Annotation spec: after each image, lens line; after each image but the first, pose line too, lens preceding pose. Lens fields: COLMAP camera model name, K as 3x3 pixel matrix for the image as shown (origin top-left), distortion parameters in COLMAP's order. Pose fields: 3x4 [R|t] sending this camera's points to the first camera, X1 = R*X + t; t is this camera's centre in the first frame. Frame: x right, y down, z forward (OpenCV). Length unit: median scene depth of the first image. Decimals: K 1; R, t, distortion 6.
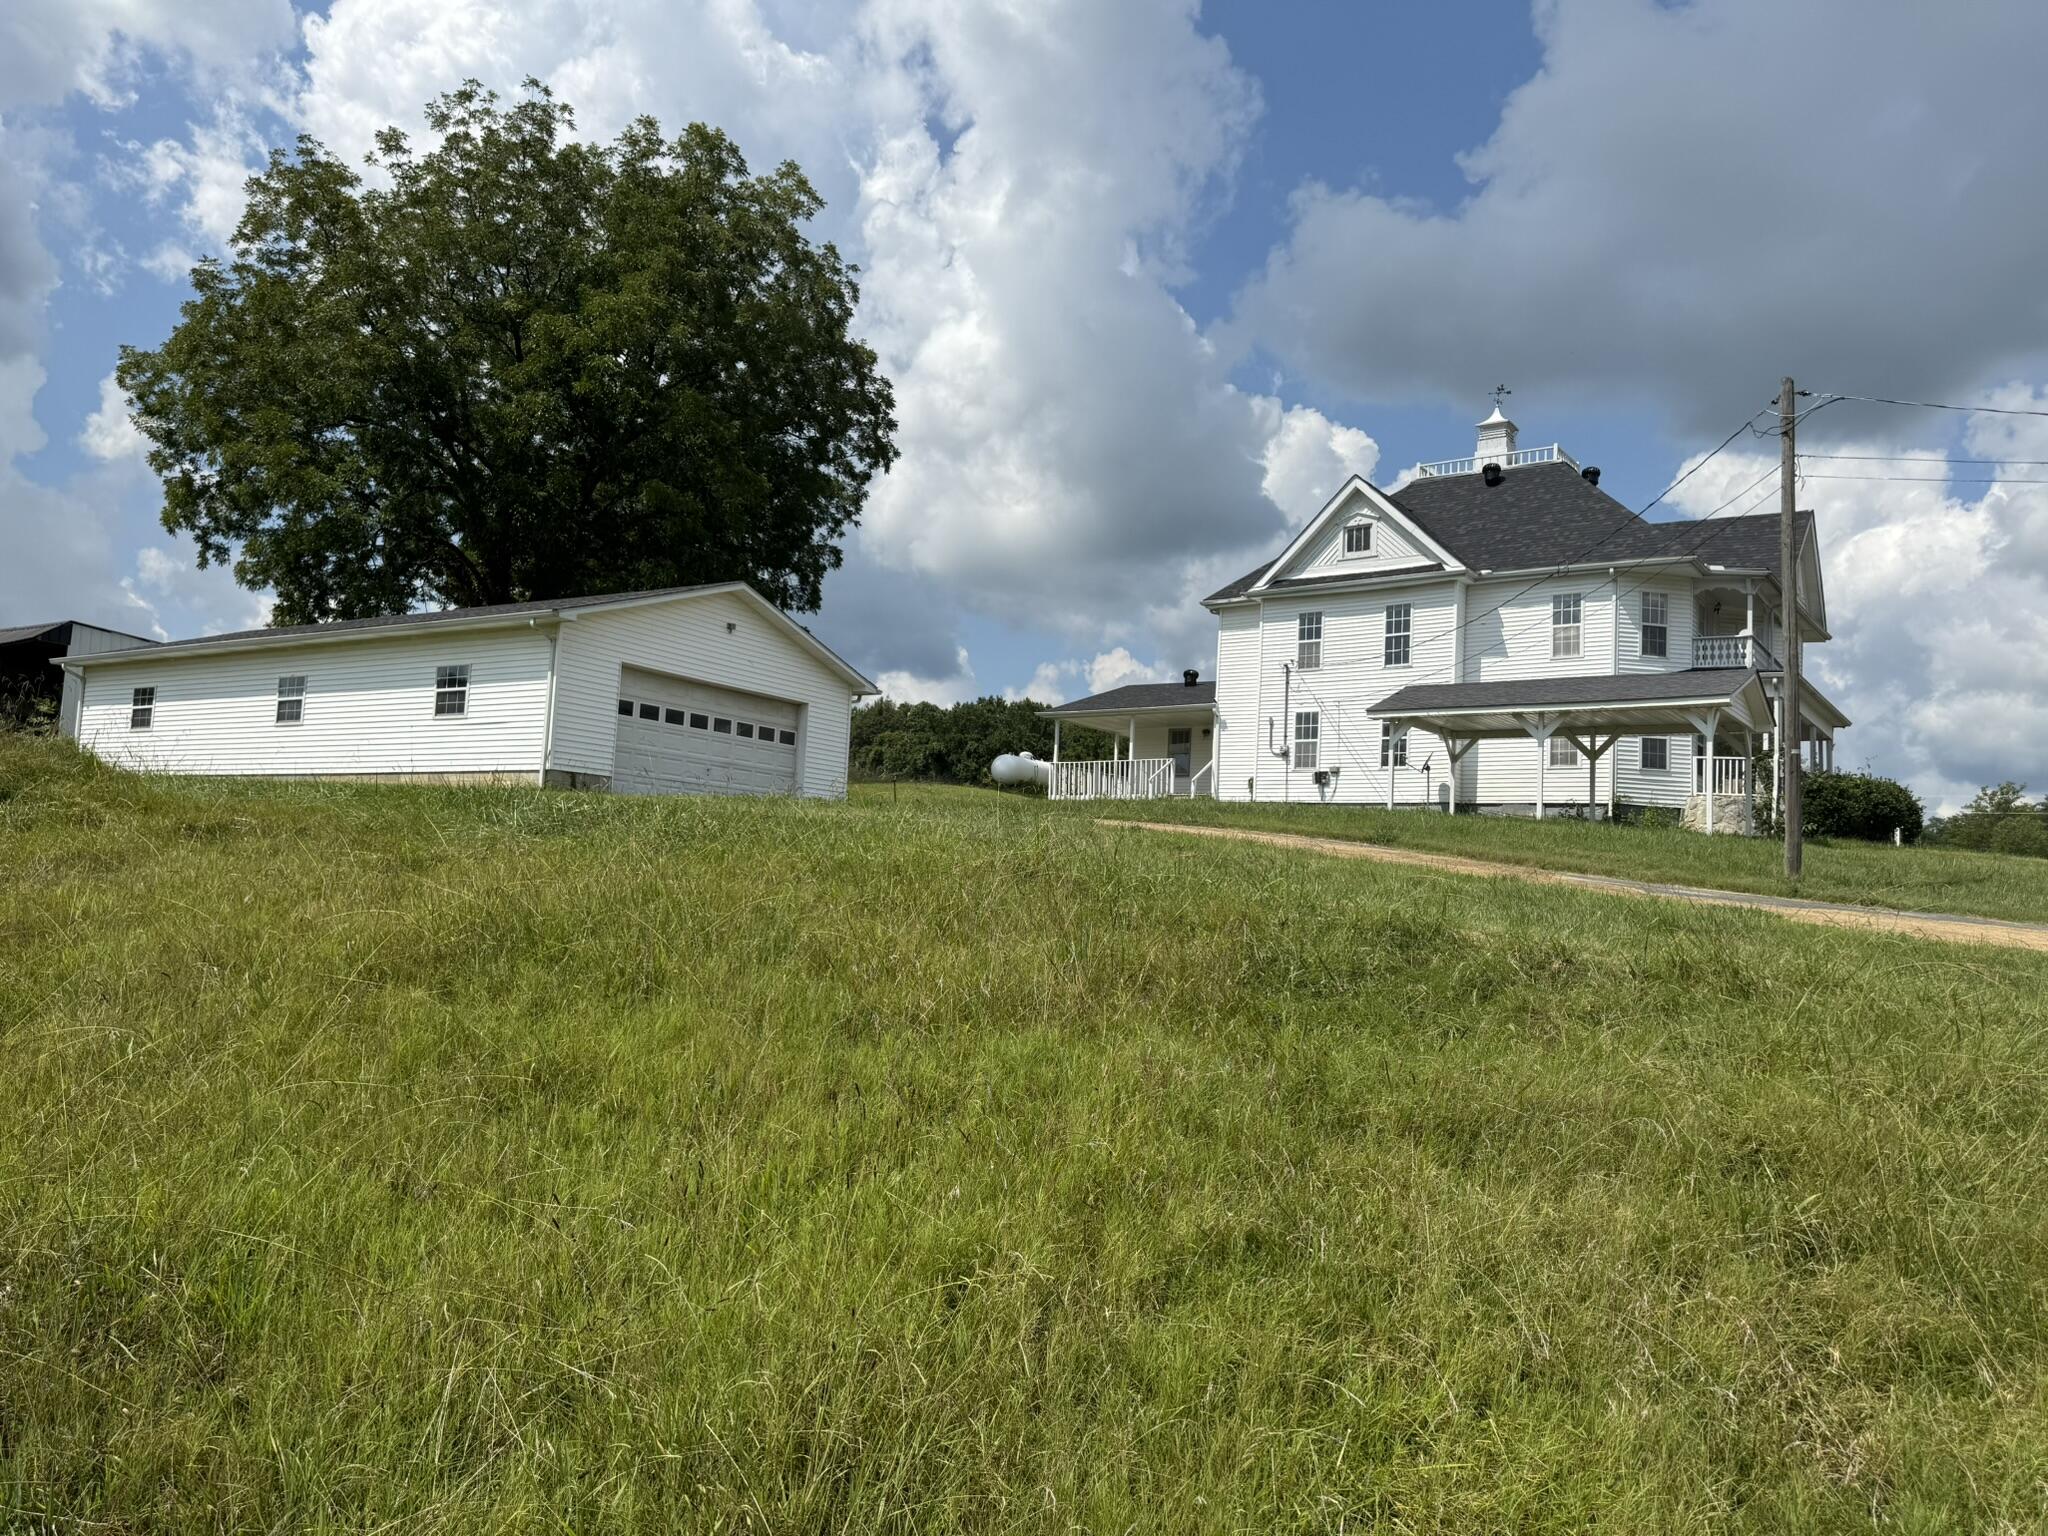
lens RADIAL K [[1291.0, 0, 1035.0], [0, 1291.0, 807.0], [0, 0, 1]] dist [0.078641, 0.000809]
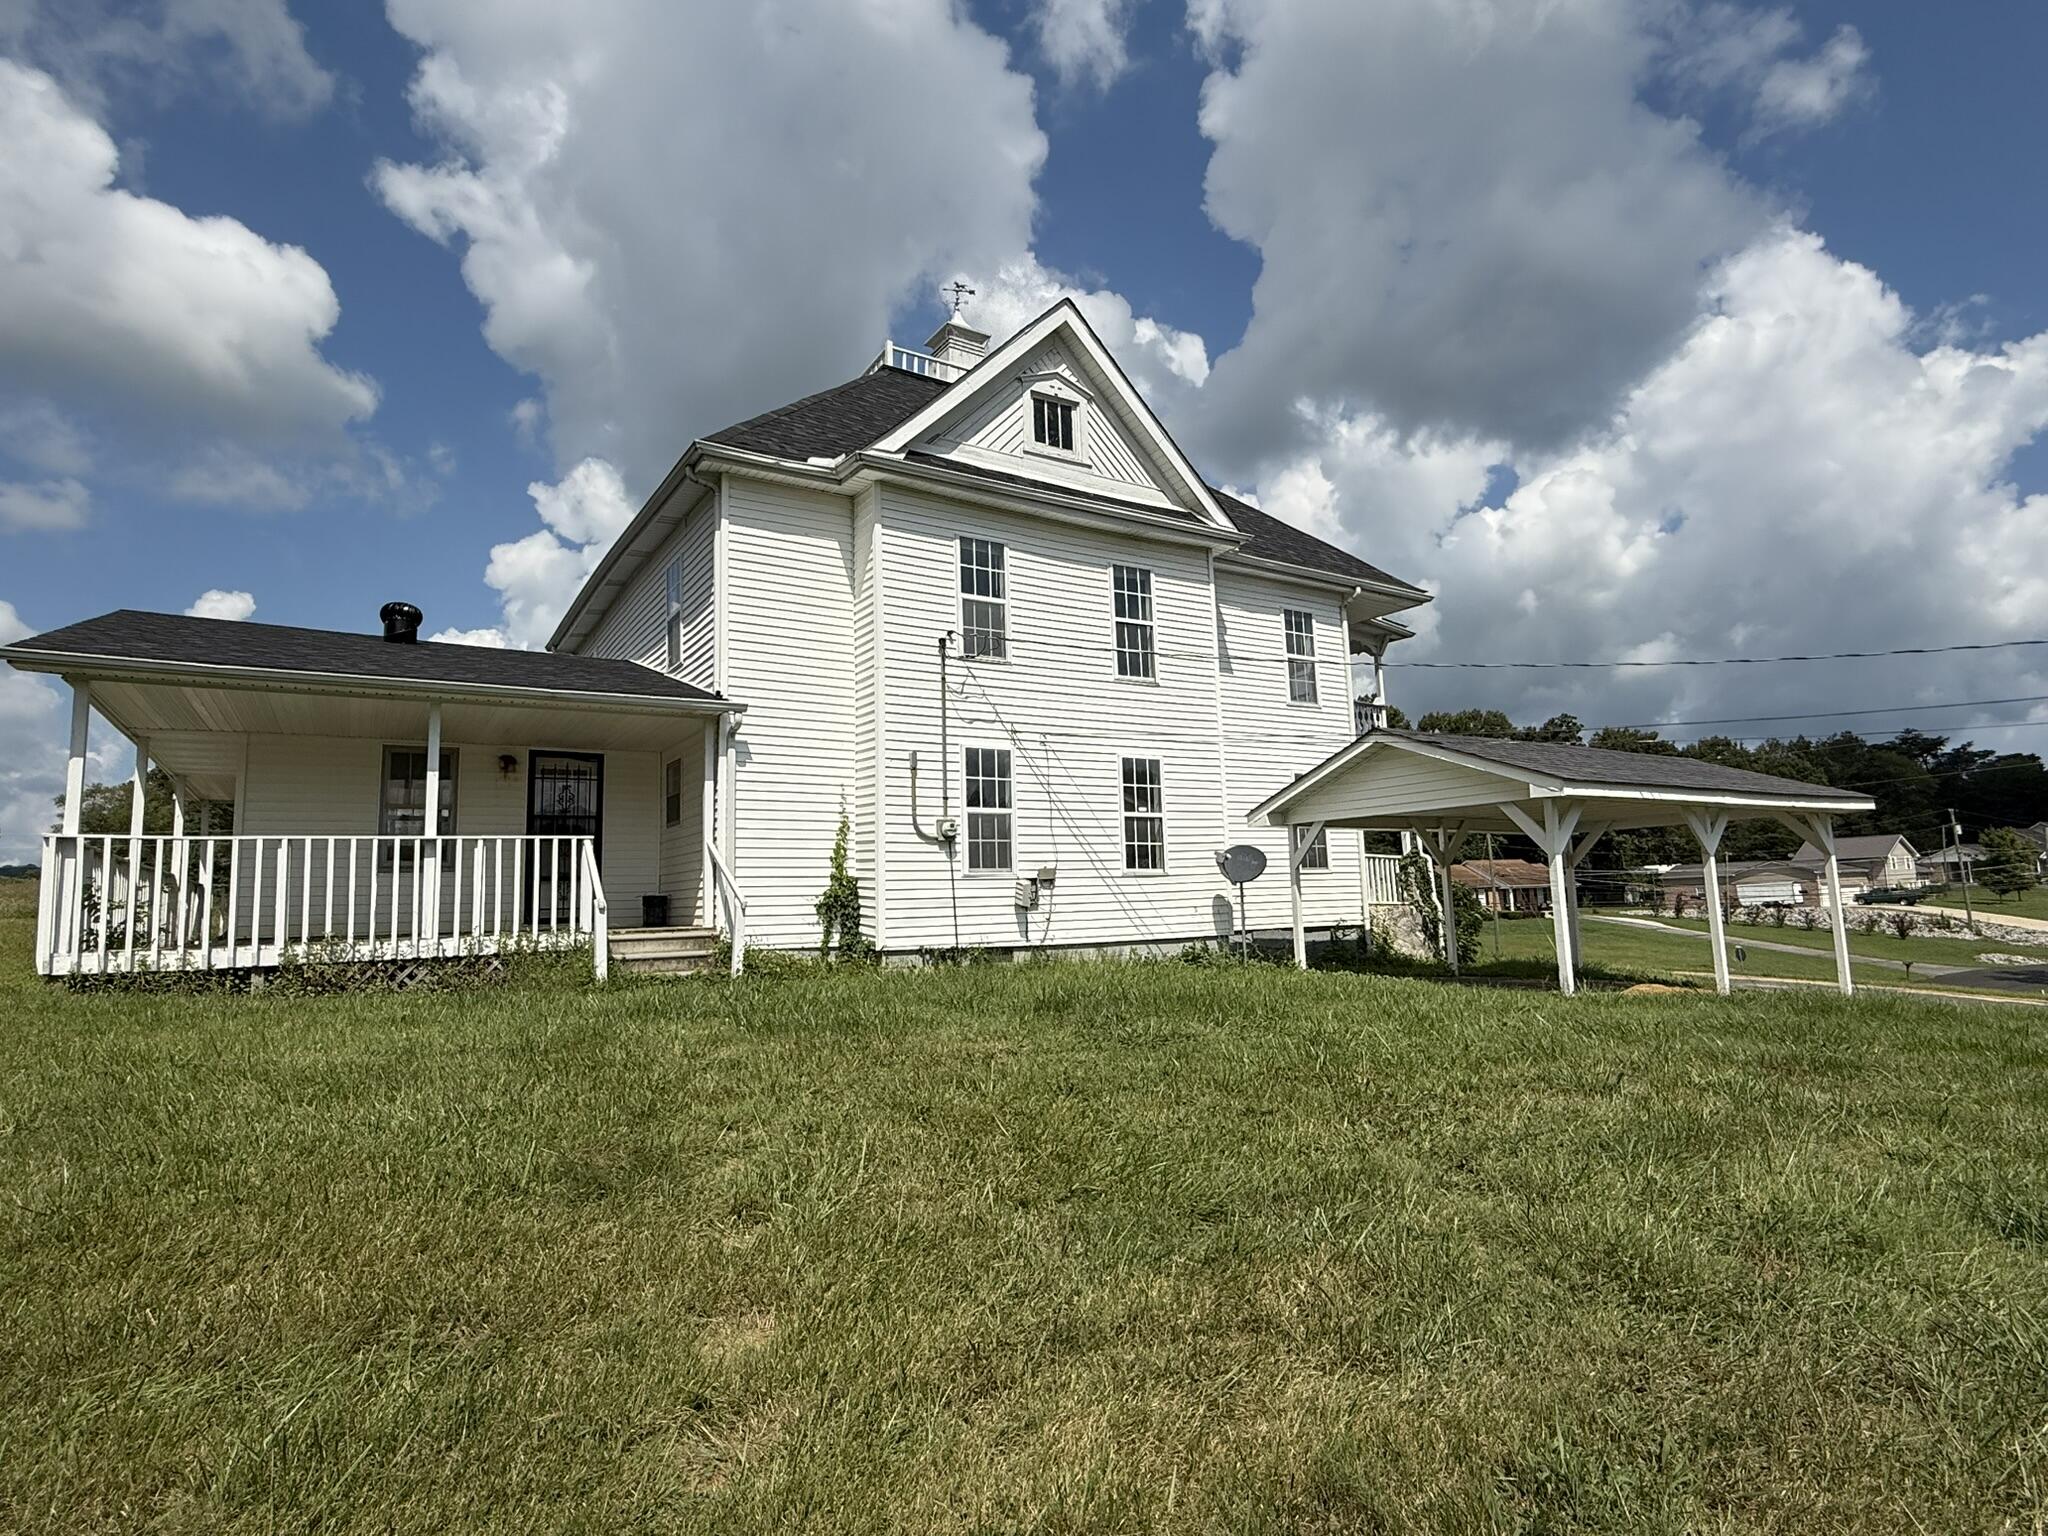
lens RADIAL K [[1058.7, 0, 1028.2], [0, 1058.7, 780.4], [0, 0, 1]] dist [0.002043, 0.000193]
pose [[0.400828, 0.052924, 0.914623, -0.128442], [-0.008638, 0.998504, -0.053993, -0.041767], [-0.916113, 0.013742, 0.400686, 0.832661]]
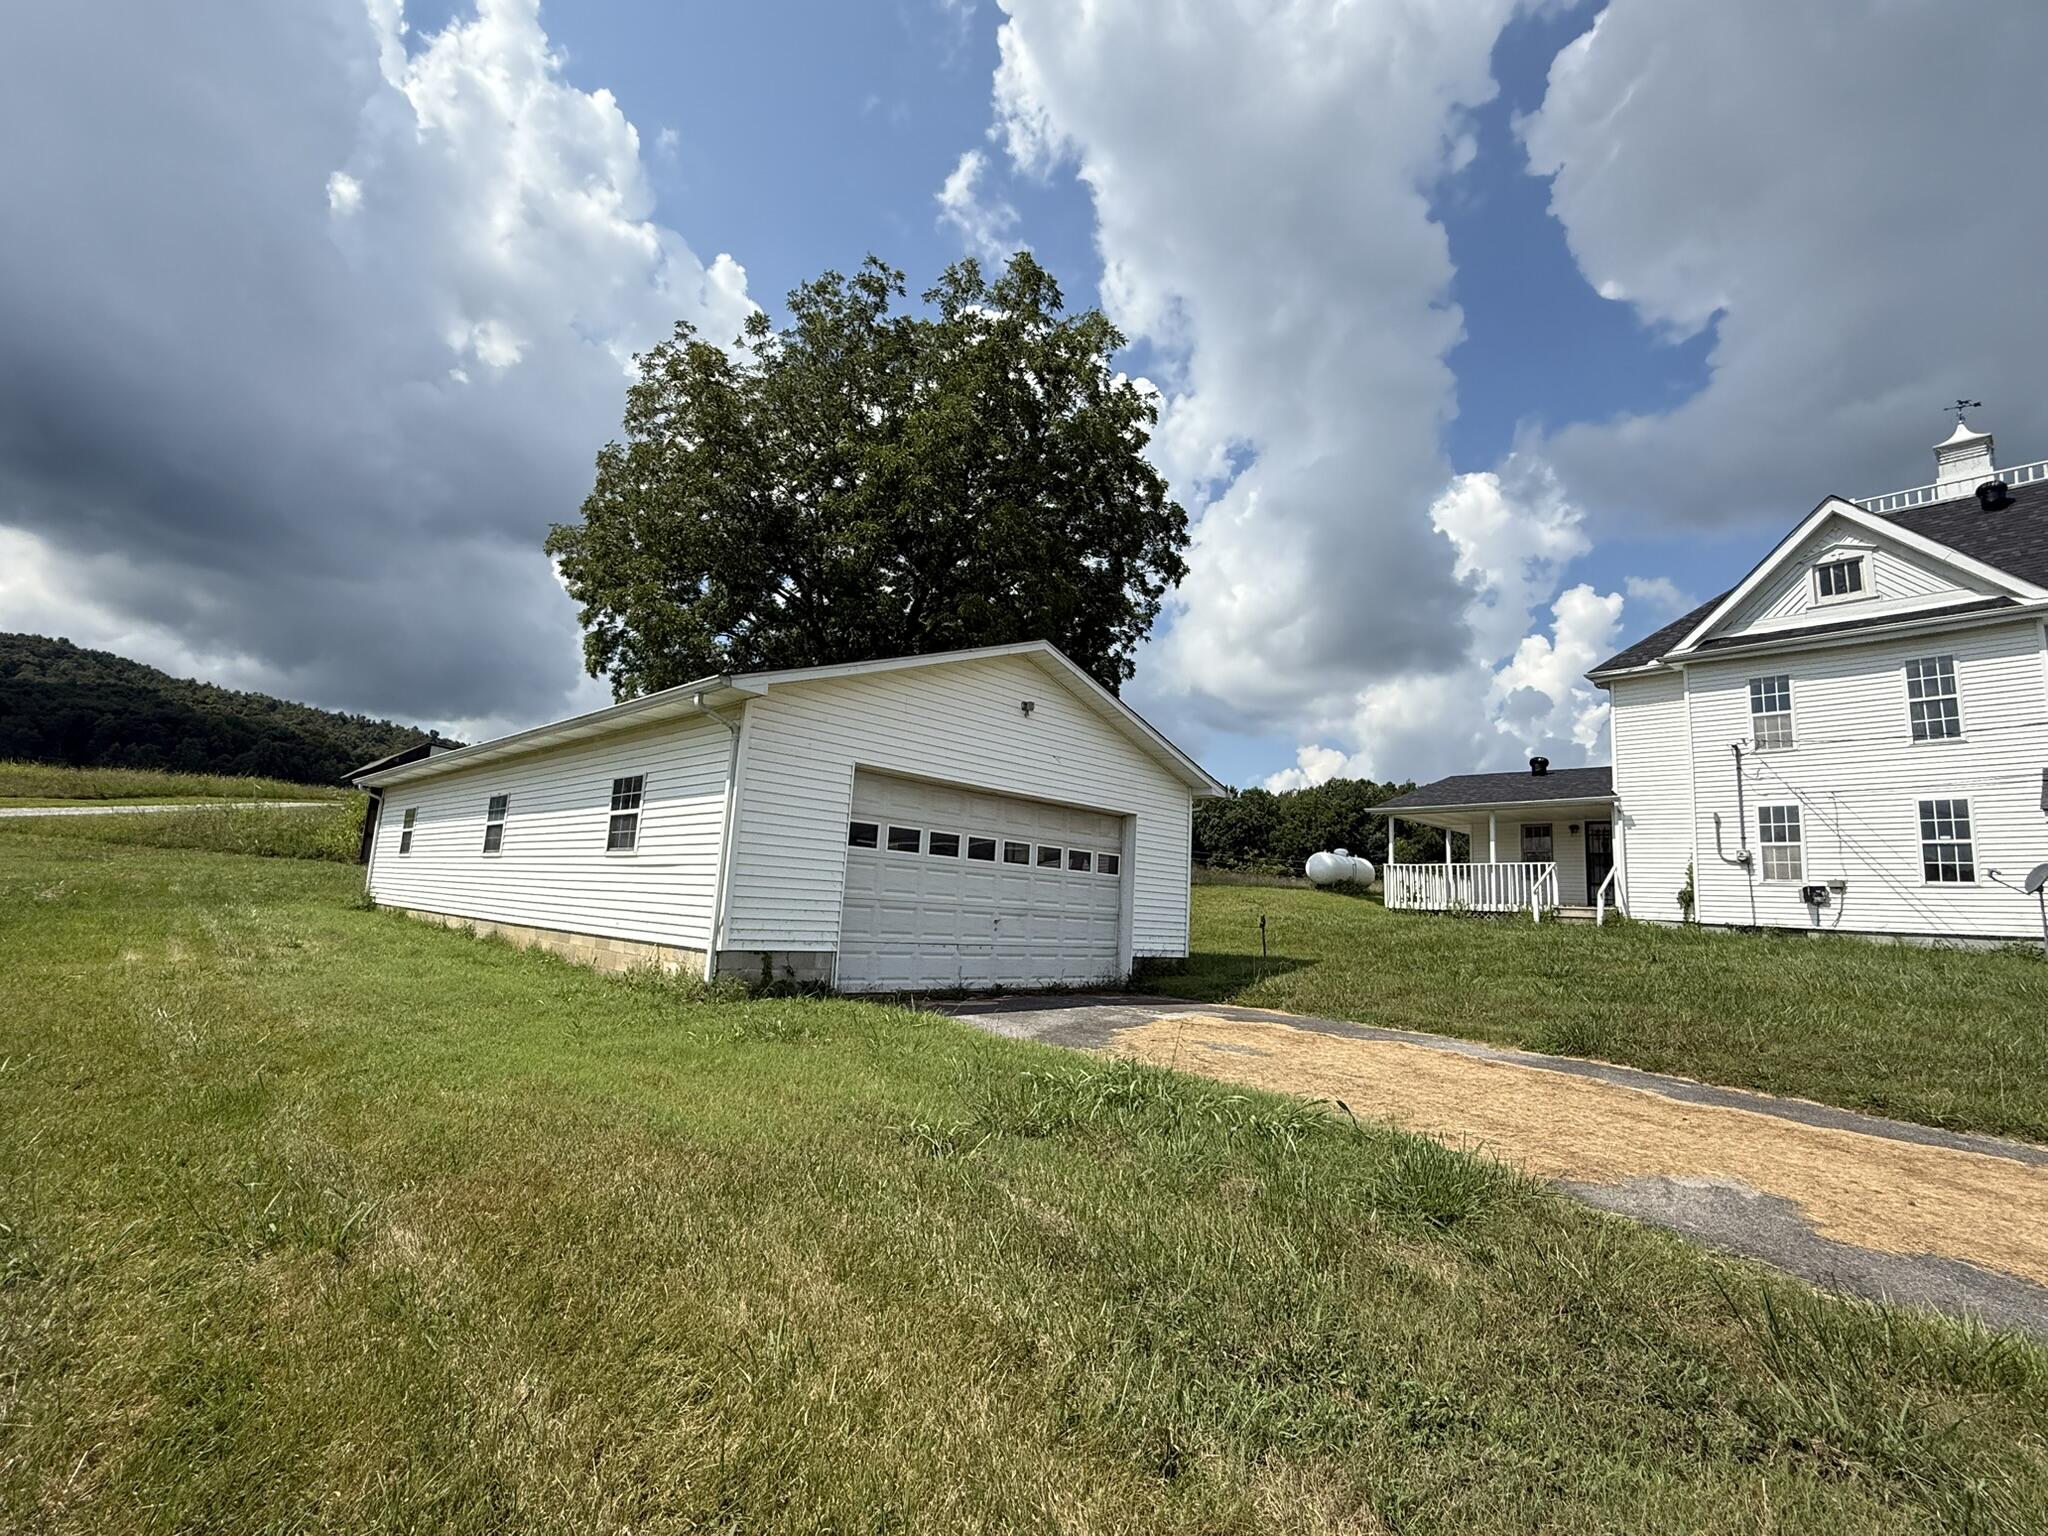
lens RADIAL K [[937.1, 0, 1024.0], [0, 937.1, 768.0], [0, 0, 1]] dist [0.000082, 0.000091]
pose [[0.969218, -0.026904, -0.244730, -0.080753], [0.000682, 0.994301, -0.106608, -0.037414], [0.246203, 0.103159, 0.963713, 0.363101]]
